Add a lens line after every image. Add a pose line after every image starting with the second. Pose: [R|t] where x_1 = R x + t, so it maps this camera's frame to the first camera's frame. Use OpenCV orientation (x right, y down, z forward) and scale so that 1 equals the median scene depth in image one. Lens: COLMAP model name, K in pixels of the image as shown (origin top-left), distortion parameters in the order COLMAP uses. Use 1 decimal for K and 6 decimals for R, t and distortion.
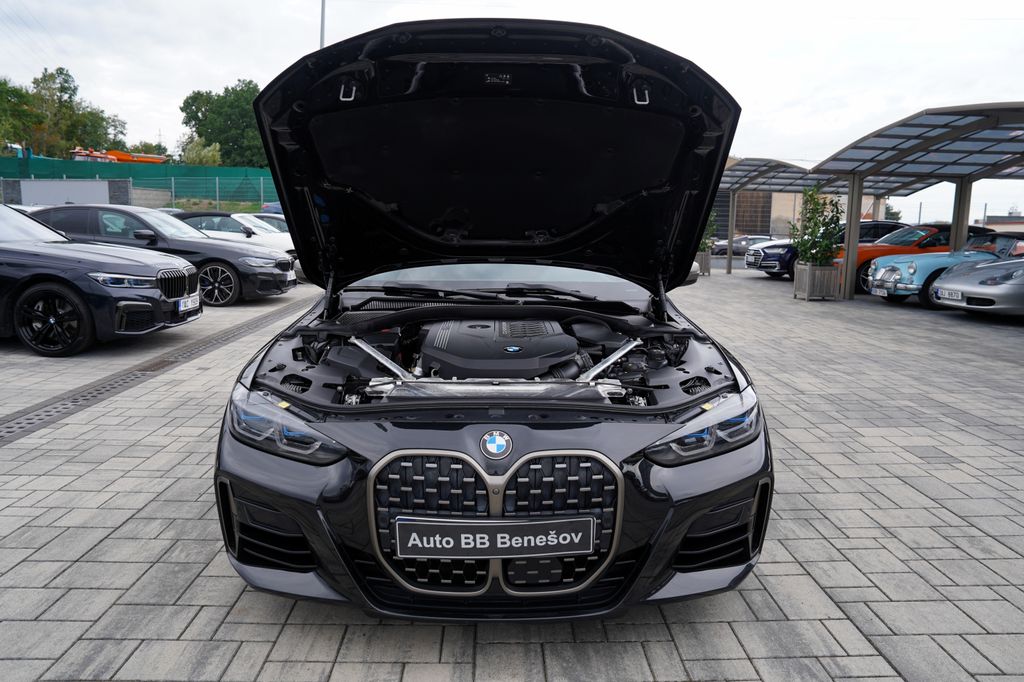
lens RADIAL K [[704.0, 0, 512.0], [0, 704.0, 341.0], [0, 0, 1]] dist [-0.107661, 0.071786]
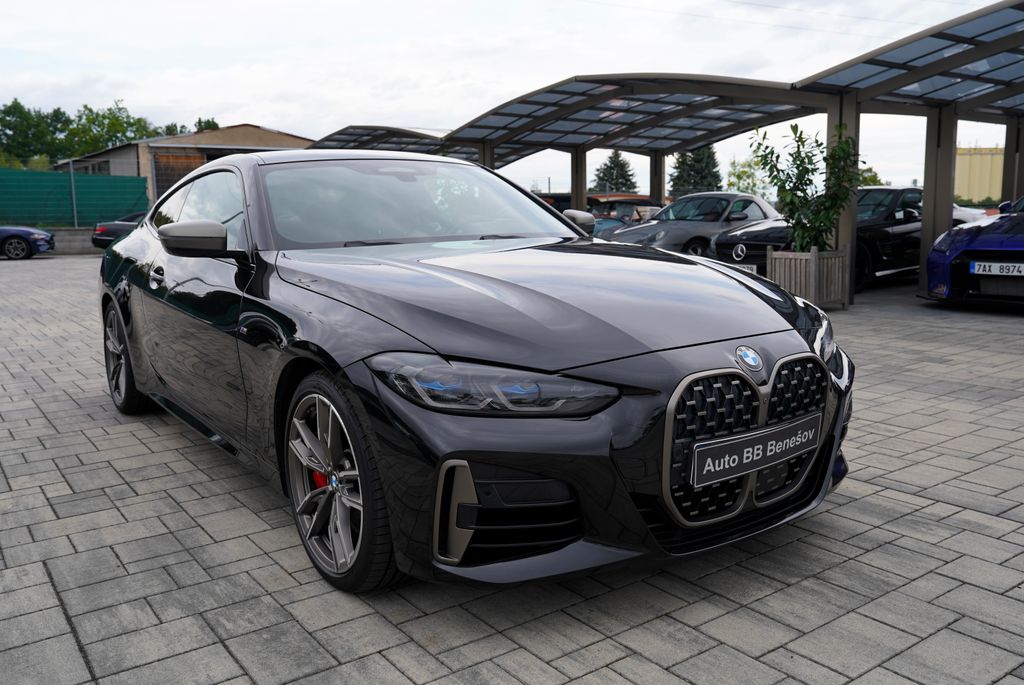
lens RADIAL K [[849.0, 0, 512.0], [0, 849.0, 342.5], [0, 0, 1]] dist [-0.069153, 0.102062]
pose [[0.827165, -0.111909, 0.550704, -0.921219], [0.119504, 0.992585, 0.022207, 0.050948], [-0.549106, 0.047443, 0.834405, 0.143044]]
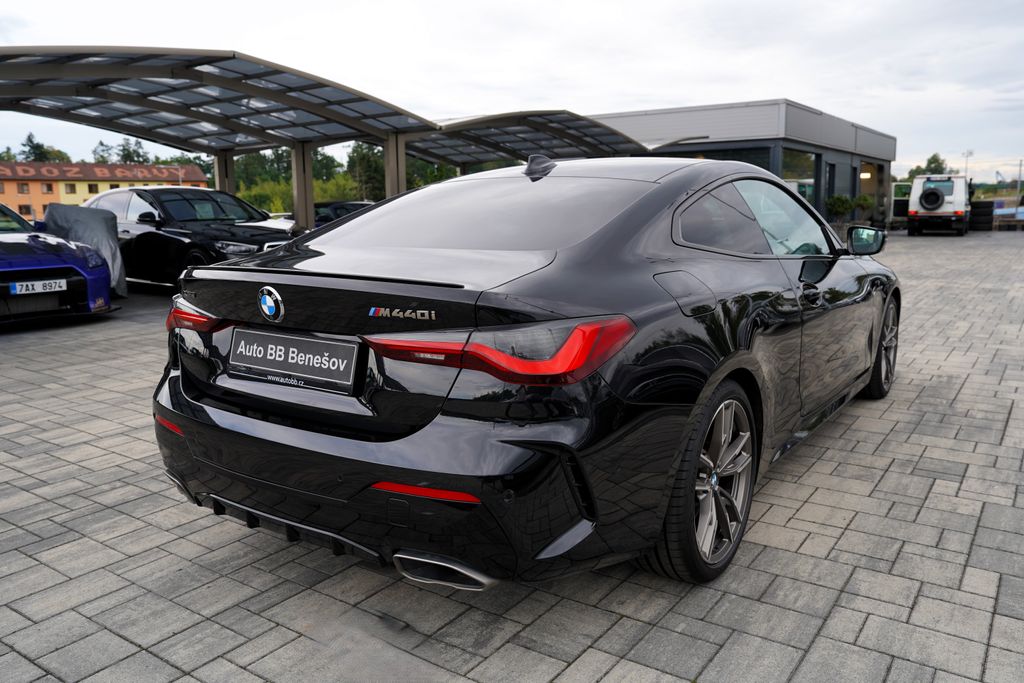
lens RADIAL K [[776.4, 0, 512.0], [0, 776.4, 341.5], [0, 0, 1]] dist [-0.001623, 0.009052]
pose [[-0.798589, -0.105305, 0.592593, -0.993205], [0.098719, 0.948324, 0.301555, -0.633062], [-0.593726, 0.299319, -0.746925, 3.891100]]
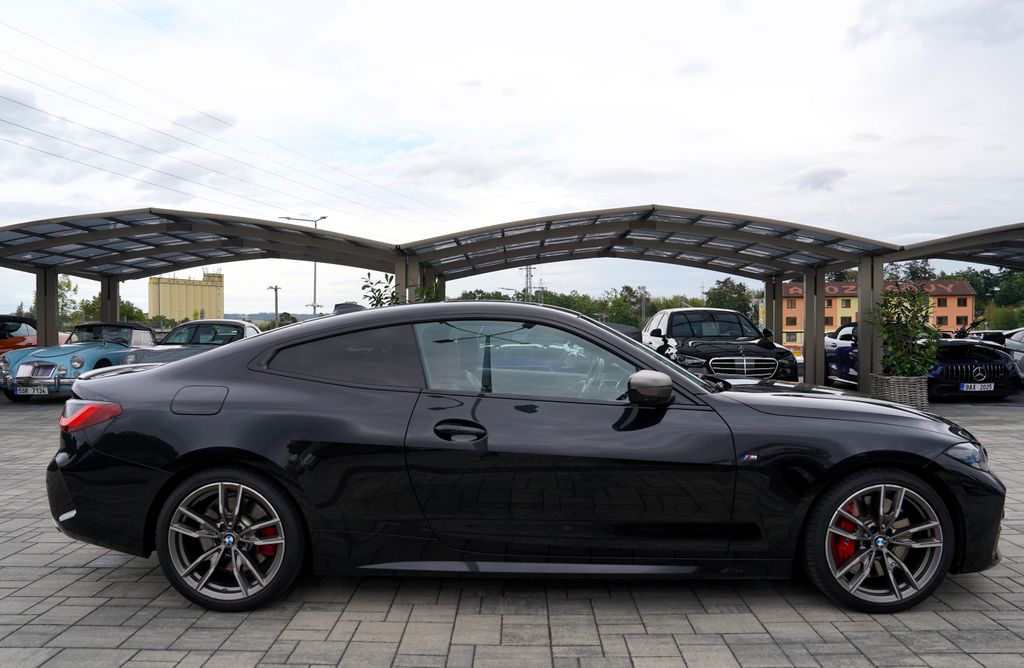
lens RADIAL K [[712.8, 0, 512.0], [0, 712.8, 334.0], [0, 0, 1]] dist [-0.101735, 0.074609]
pose [[0.048849, -0.027135, 0.998438, -2.055879], [0.162633, 0.986507, 0.018854, -0.374263], [-0.985477, 0.161458, 0.052603, 1.999961]]
